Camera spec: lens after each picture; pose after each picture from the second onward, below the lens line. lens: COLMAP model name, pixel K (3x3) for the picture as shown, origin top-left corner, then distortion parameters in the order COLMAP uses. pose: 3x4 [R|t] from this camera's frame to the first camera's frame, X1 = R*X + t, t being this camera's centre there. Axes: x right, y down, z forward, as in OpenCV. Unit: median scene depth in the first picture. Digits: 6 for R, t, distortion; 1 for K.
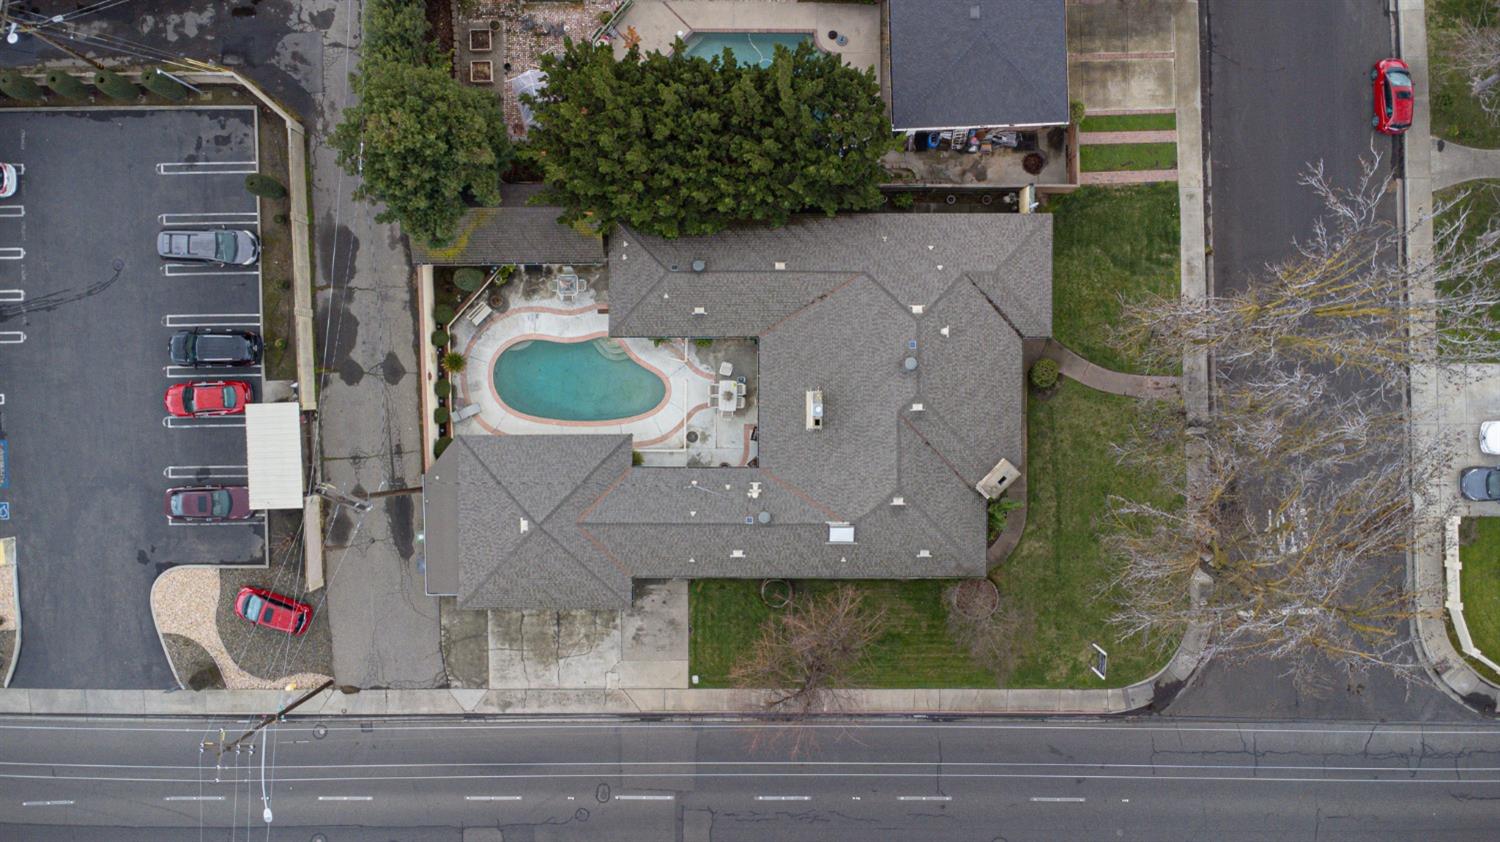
lens RADIAL K [[1058.3, 0, 750.0], [0, 1058.3, 421.0], [0, 0, 1]] dist [0.032343, -0.049624]
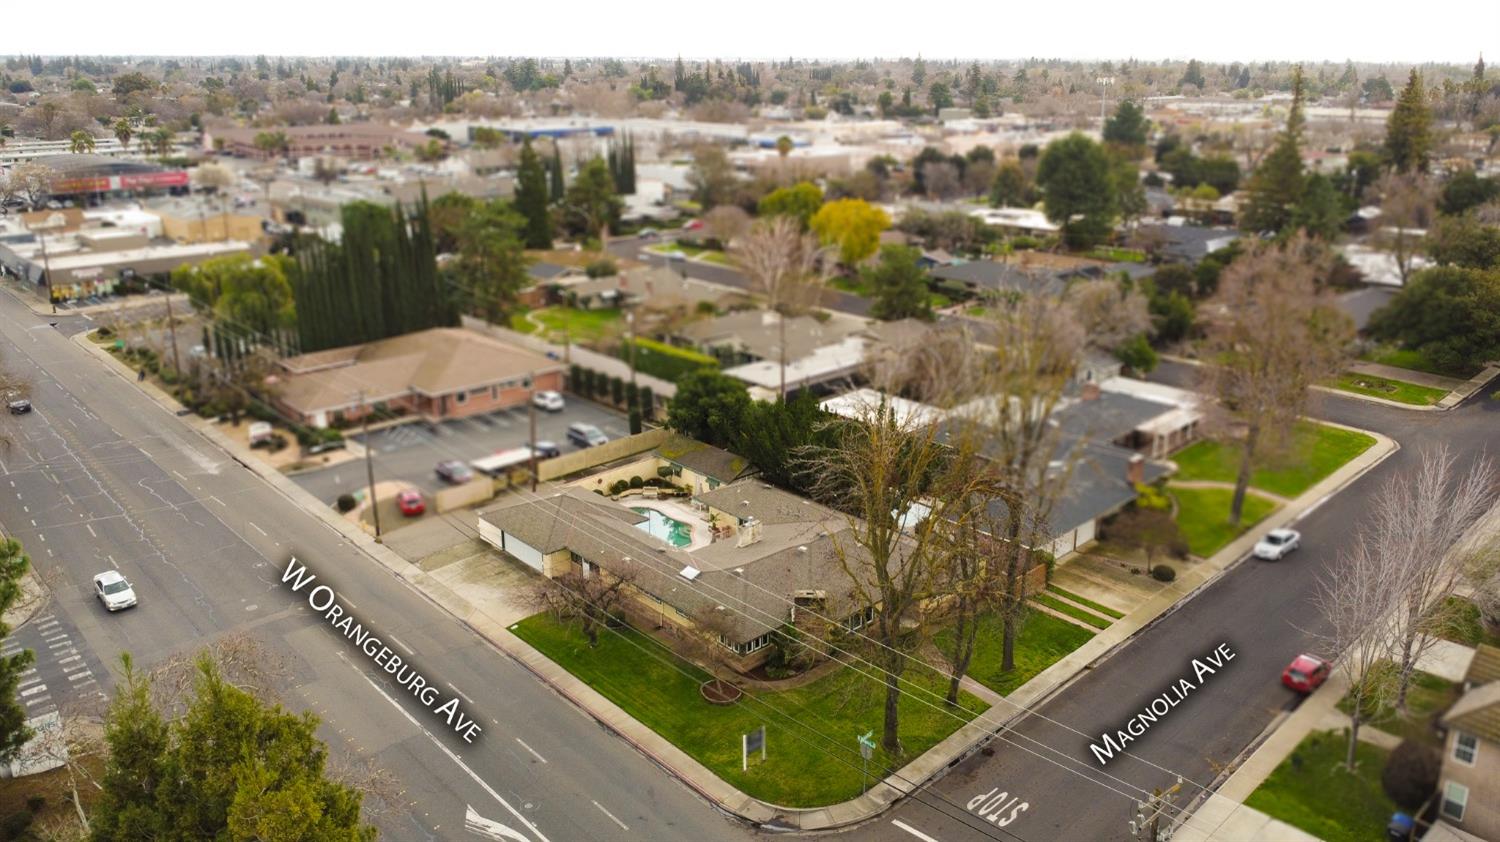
lens RADIAL K [[1085.6, 0, 750.0], [0, 1085.6, 421.0], [0, 0, 1]] dist [0.003207, -0.006497]
pose [[0.671714, 0.251969, -0.696643, 0.918550], [-0.740631, 0.207687, -0.639009, 0.781000], [-0.016327, 0.945187, 0.326122, 0.383025]]
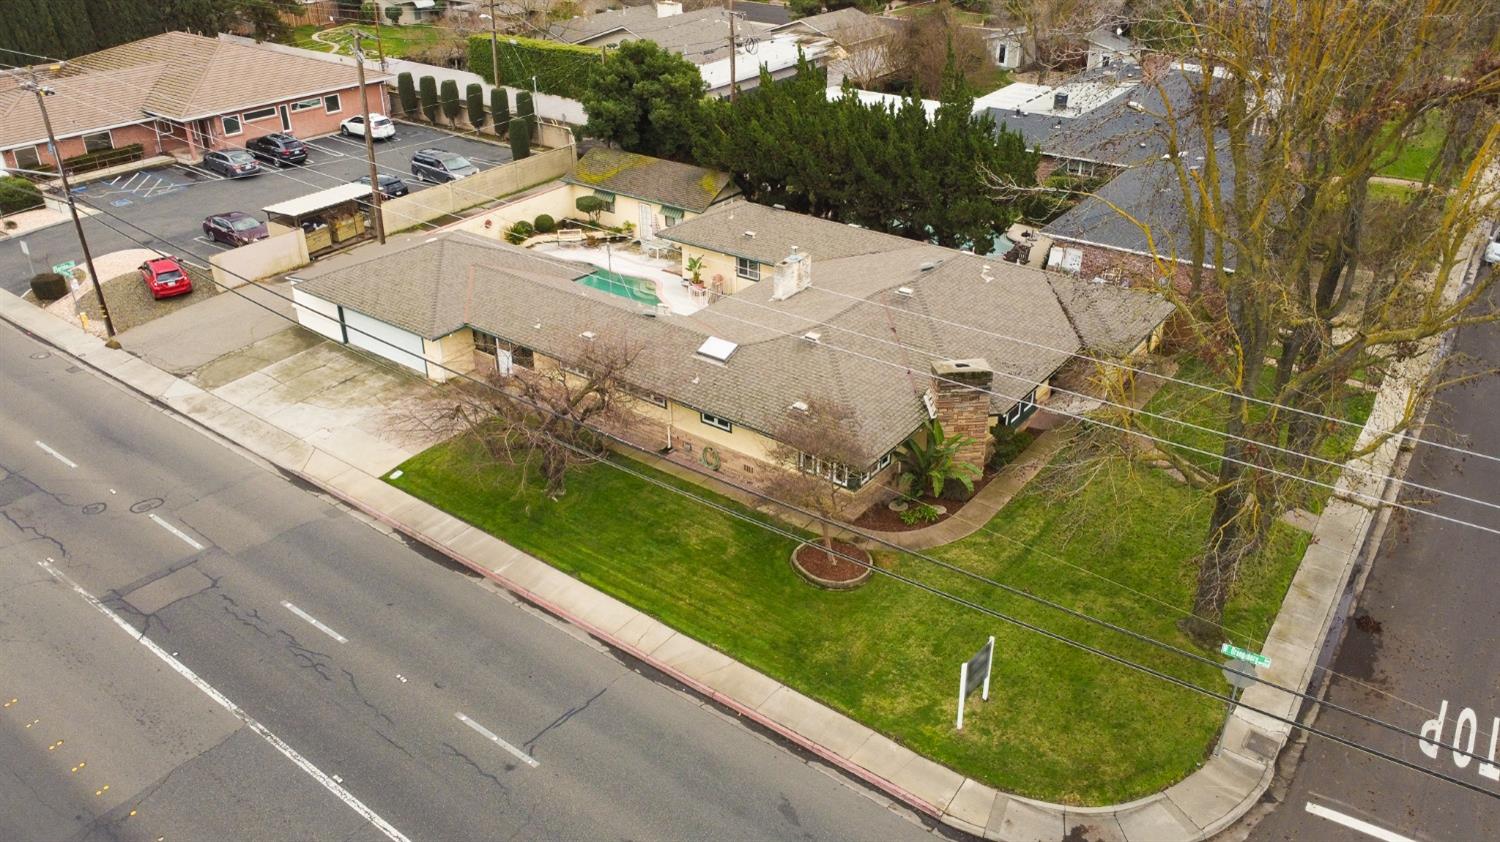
lens RADIAL K [[1085.6, 0, 750.0], [0, 1085.6, 421.0], [0, 0, 1]] dist [0.003207, -0.006497]
pose [[0.795471, 0.311914, -0.519553, 0.450367], [-0.605764, 0.385796, -0.695853, 0.560244], [-0.016605, 0.868258, 0.495836, 0.646798]]
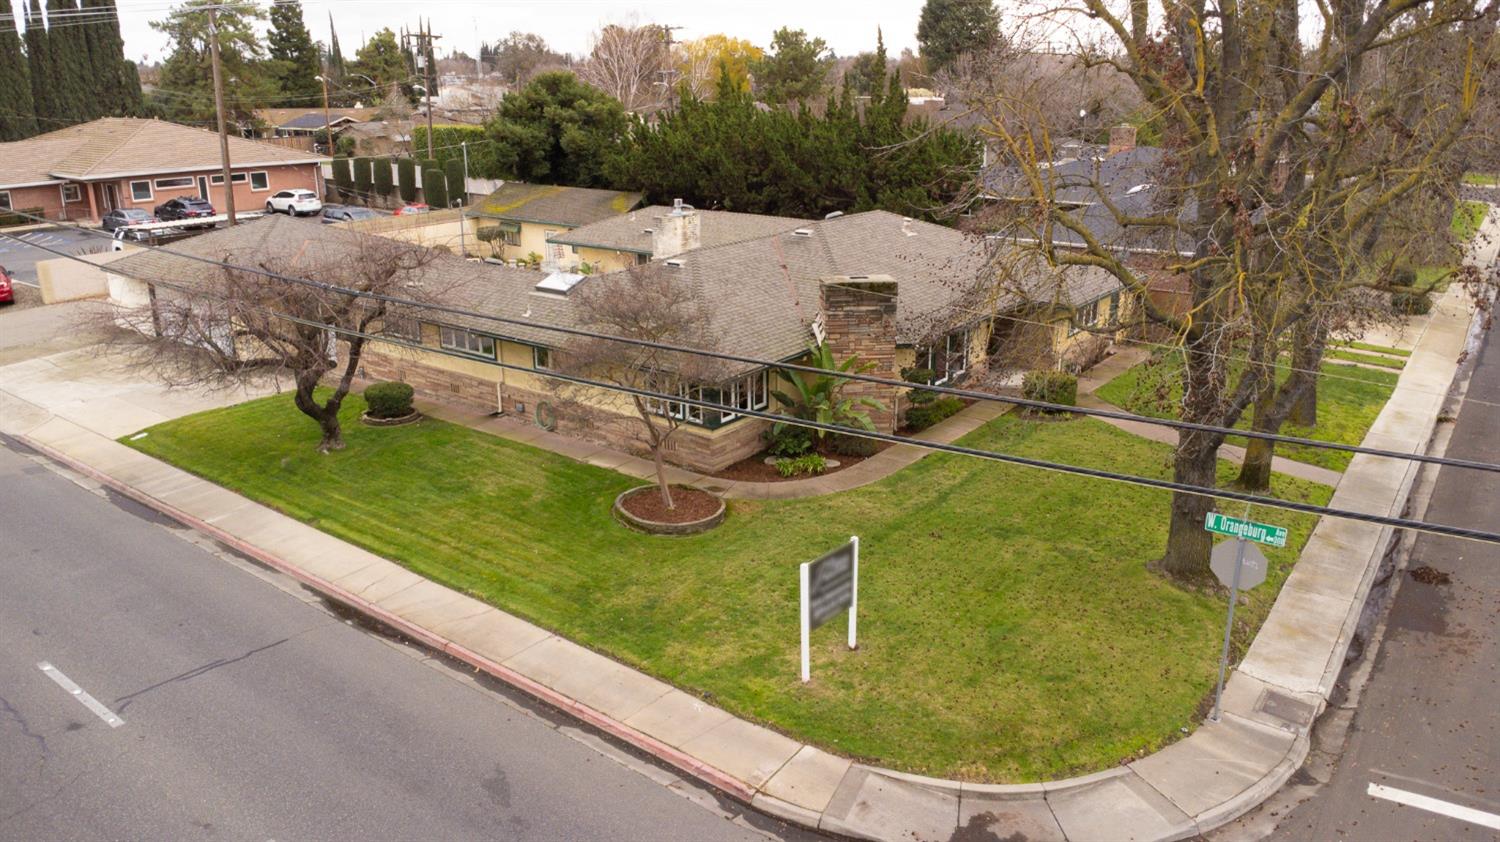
lens RADIAL K [[1058.3, 0, 750.0], [0, 1058.3, 421.0], [0, 0, 1]] dist [0.032343, -0.049624]
pose [[0.787947, 0.211993, -0.578099, 0.461692], [-0.615540, 0.247035, -0.748388, 0.440940], [-0.015843, 0.945533, 0.325141, 0.830263]]
